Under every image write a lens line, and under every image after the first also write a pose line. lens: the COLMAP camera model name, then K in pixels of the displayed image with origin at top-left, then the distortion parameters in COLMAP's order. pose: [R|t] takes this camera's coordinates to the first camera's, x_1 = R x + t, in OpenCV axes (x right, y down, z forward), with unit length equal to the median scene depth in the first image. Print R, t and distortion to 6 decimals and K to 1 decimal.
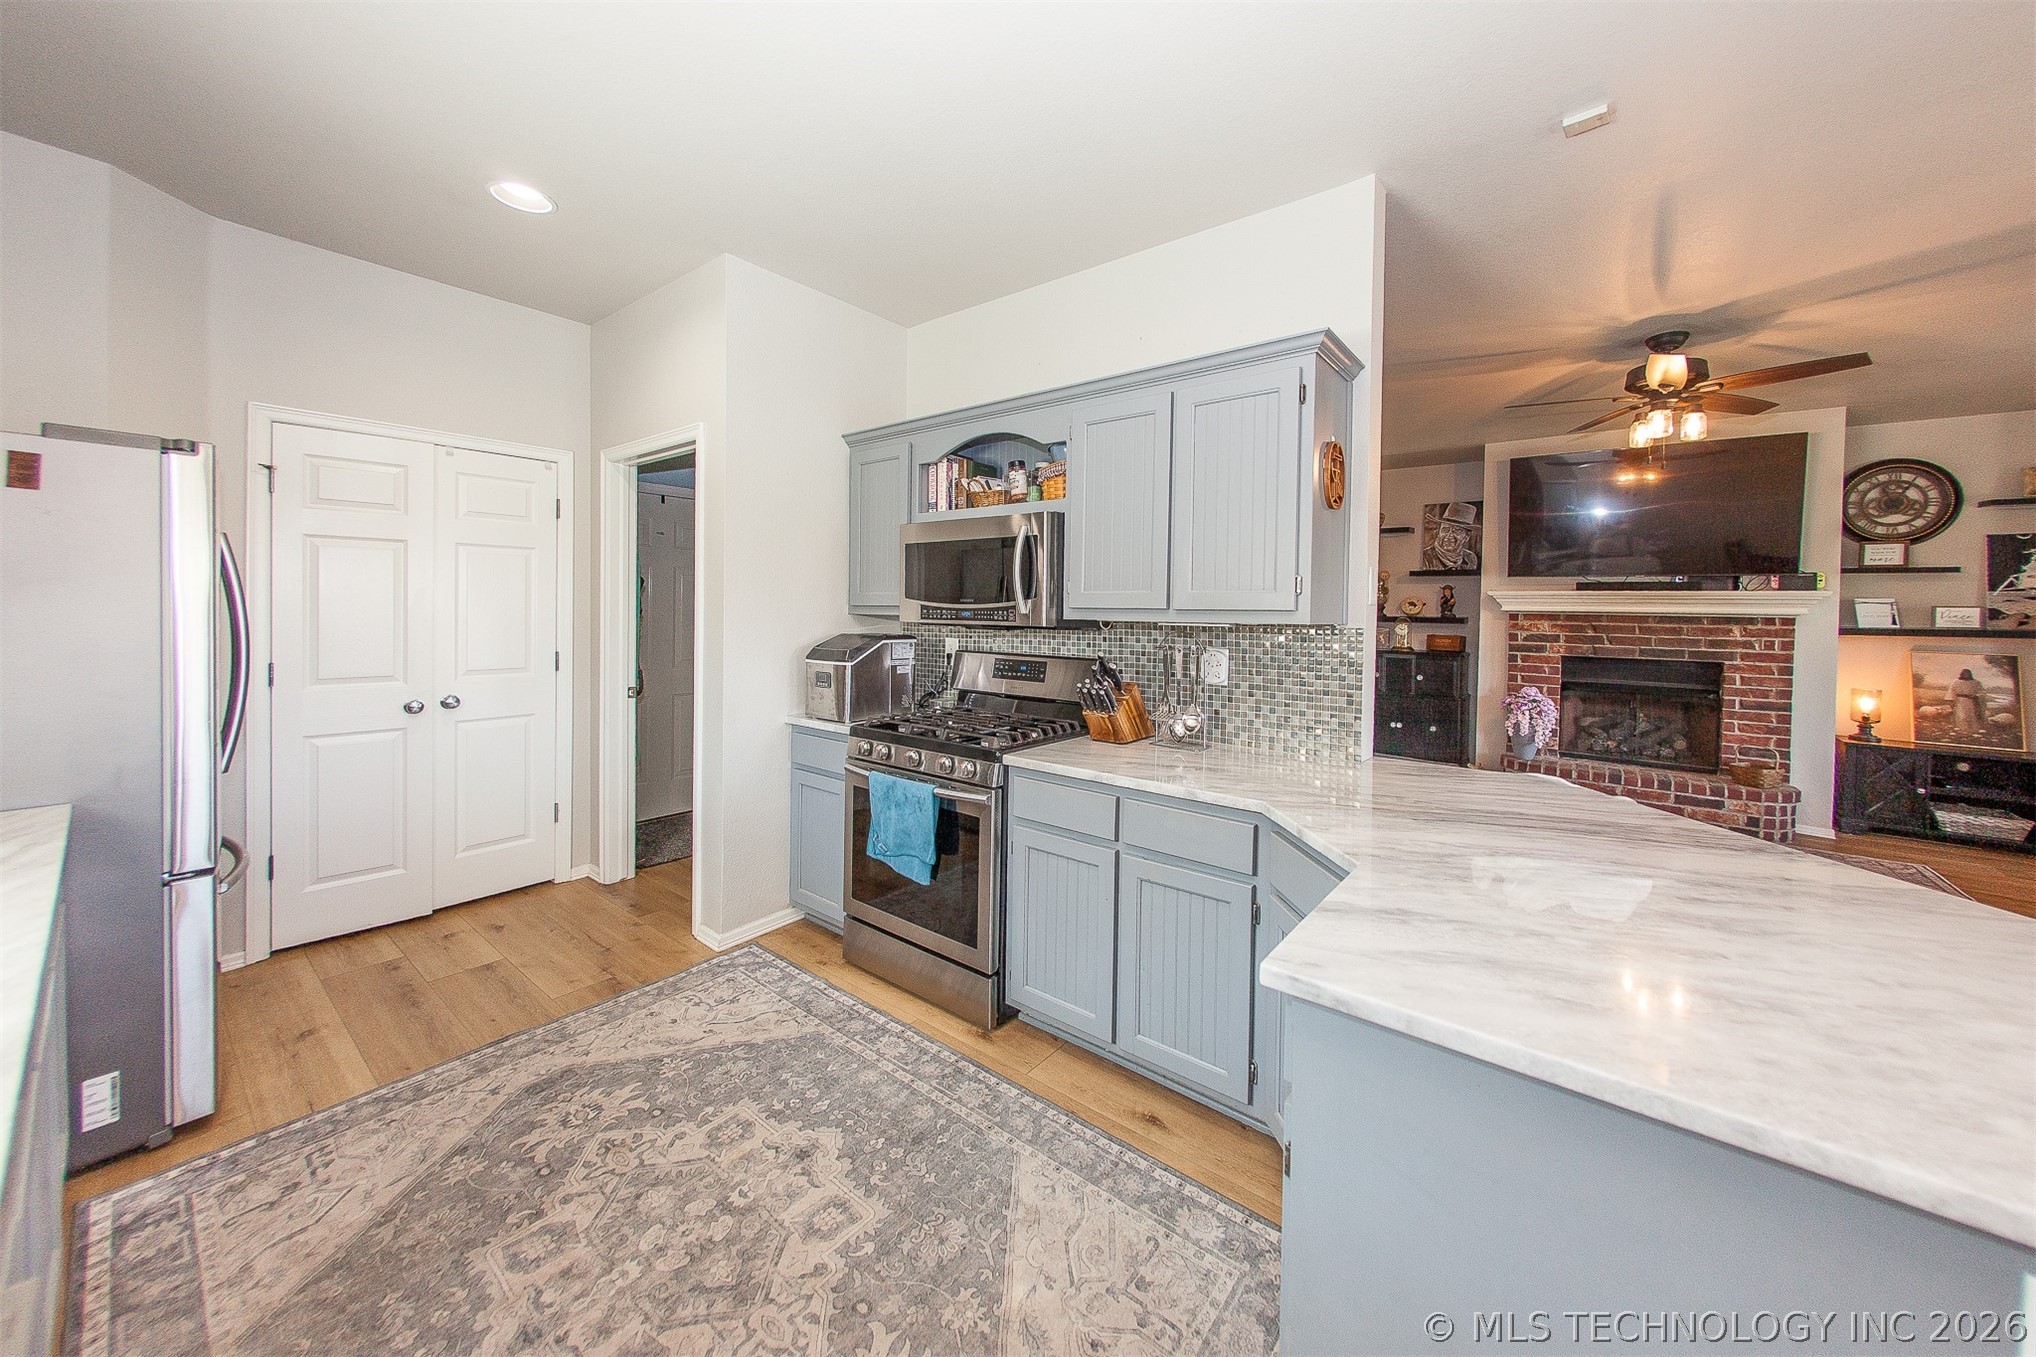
lens RADIAL K [[738.1, 0, 1090.6], [0, 738.1, 631.4], [0, 0, 1]] dist [0.007853, -0.000081]
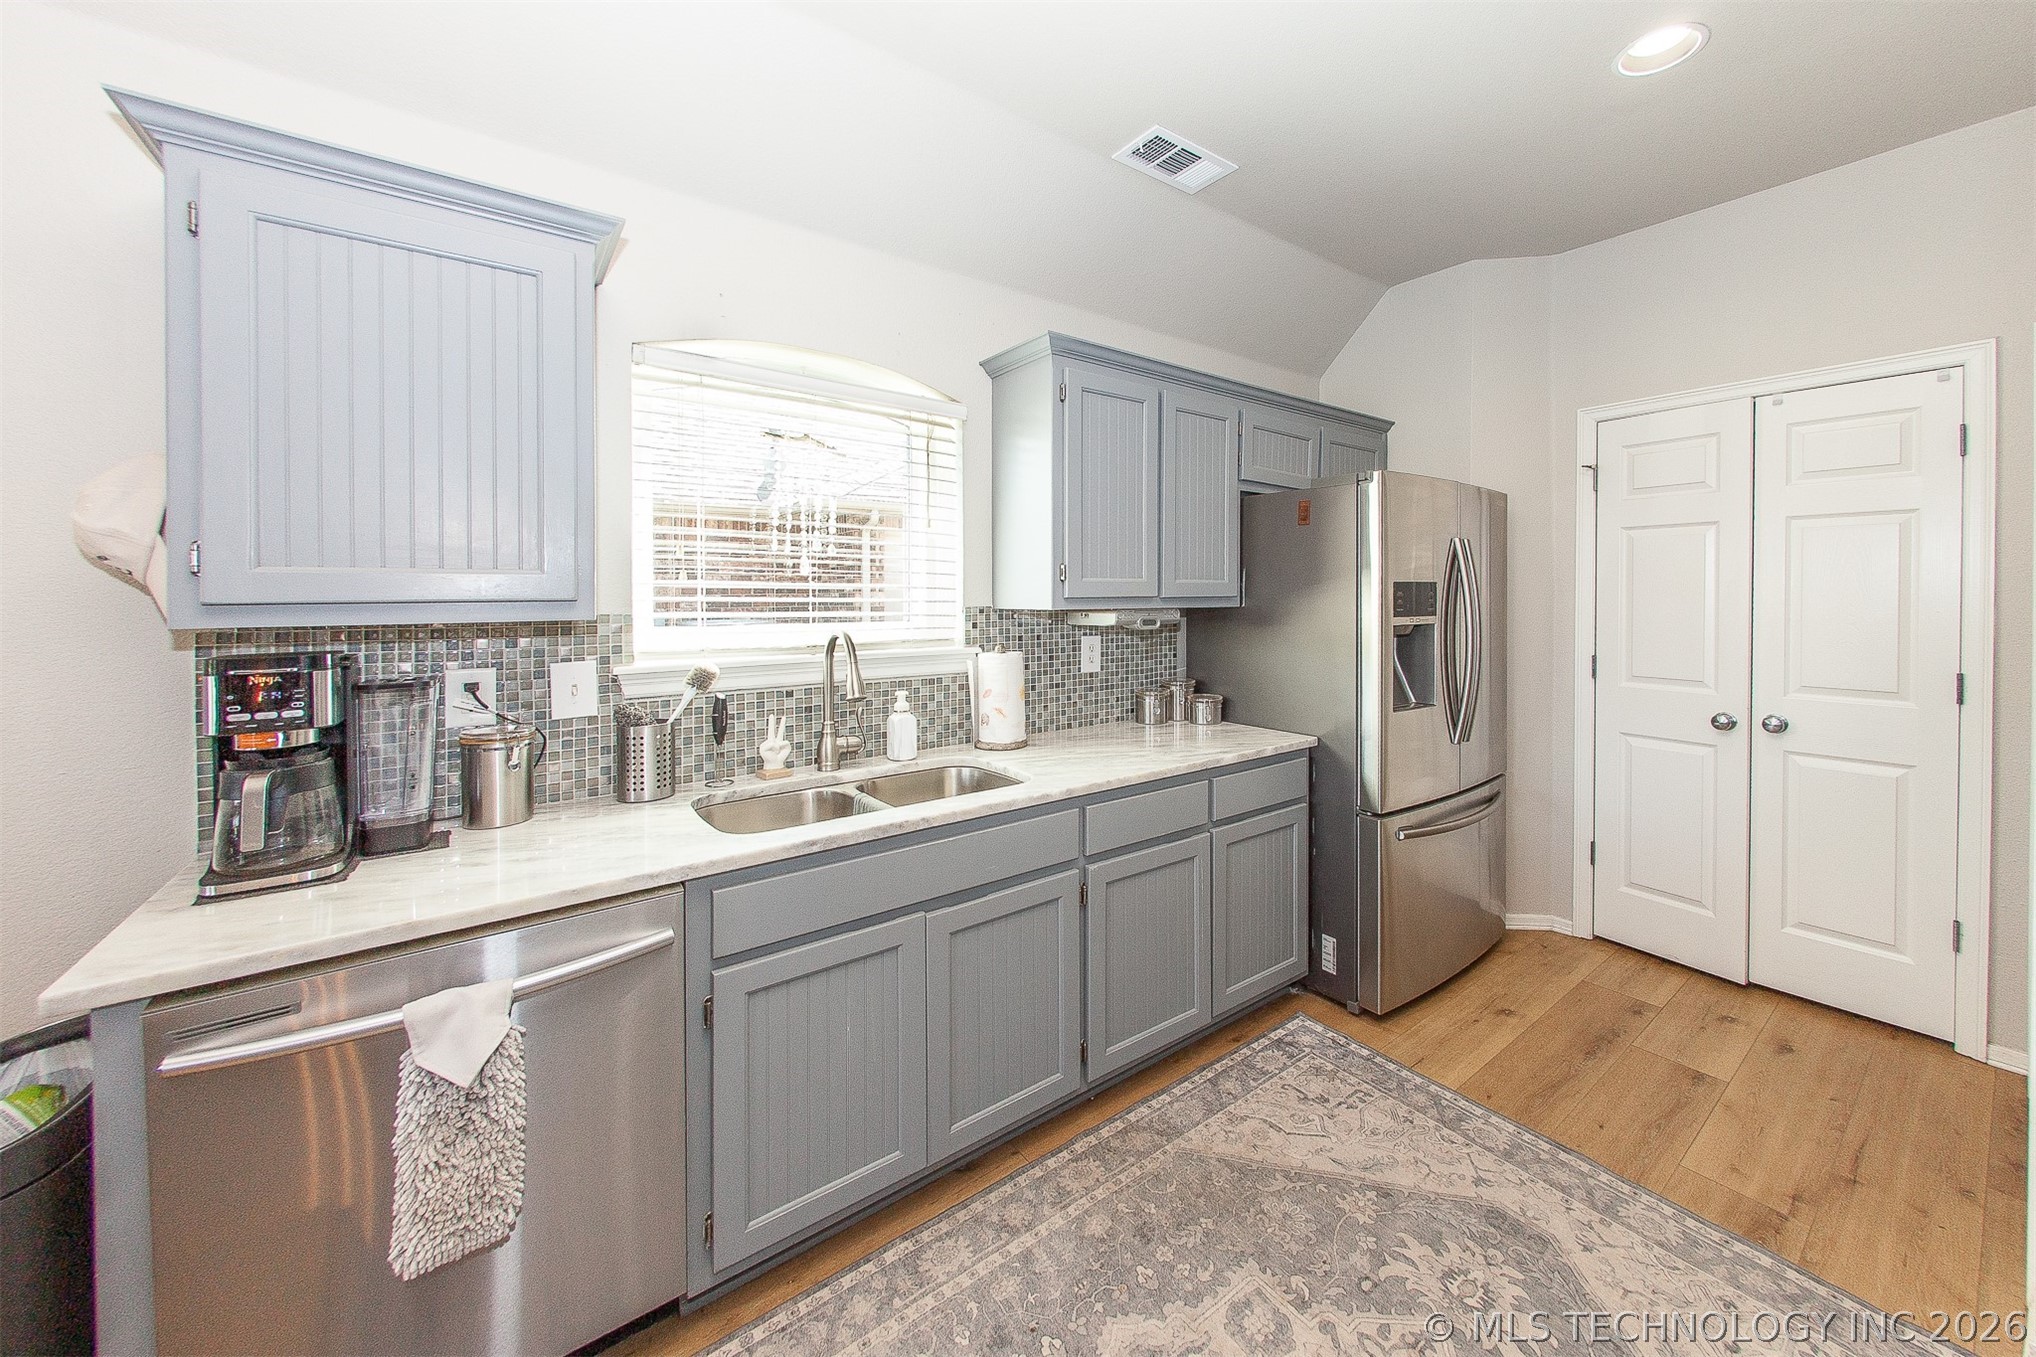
lens RADIAL K [[743.3, 0, 1062.1], [0, 743.3, 596.2], [0, 0, 1]] dist [0.000654, 0.000125]
pose [[-0.288577, -0.006863, -0.957432, 0.148936], [-0.027211, 0.999629, 0.001036, -0.029404], [0.957070, 0.026351, -0.288657, 0.826737]]
